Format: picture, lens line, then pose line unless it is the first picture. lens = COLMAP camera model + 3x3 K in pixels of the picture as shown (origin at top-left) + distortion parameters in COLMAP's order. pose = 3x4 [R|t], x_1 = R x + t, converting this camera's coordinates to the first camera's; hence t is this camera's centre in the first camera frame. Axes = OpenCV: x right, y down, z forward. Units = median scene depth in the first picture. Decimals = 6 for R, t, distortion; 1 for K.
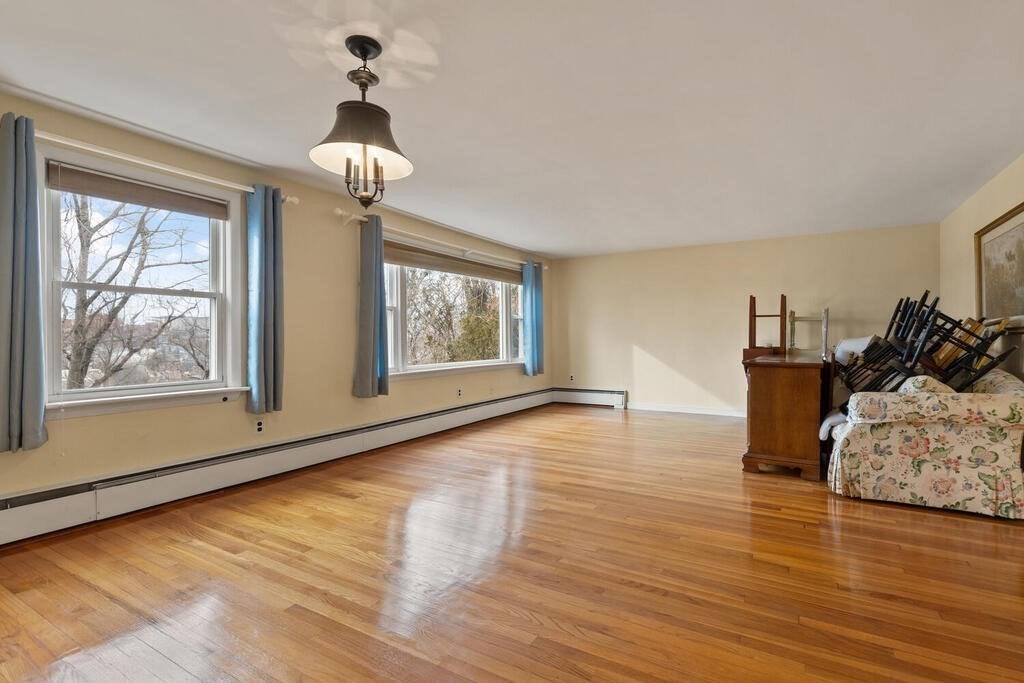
lens RADIAL K [[469.9, 0, 518.2], [0, 469.9, 338.2], [0, 0, 1]] dist [0.004836, -0.001641]
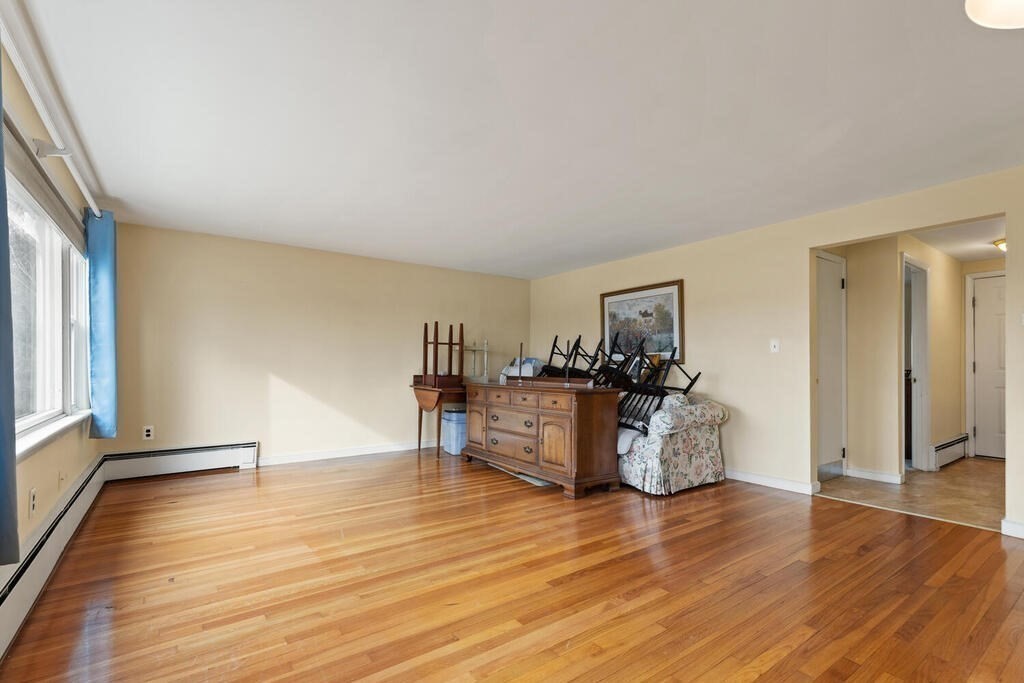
lens RADIAL K [[469.9, 0, 524.0], [0, 469.9, 362.8], [0, 0, 1]] dist [0.004836, -0.001641]
pose [[0.397719, 0.013103, 0.917414, -0.592576], [-0.005576, 0.999914, -0.011864, 0.006887], [-0.917491, -0.000397, 0.397757, 0.868629]]
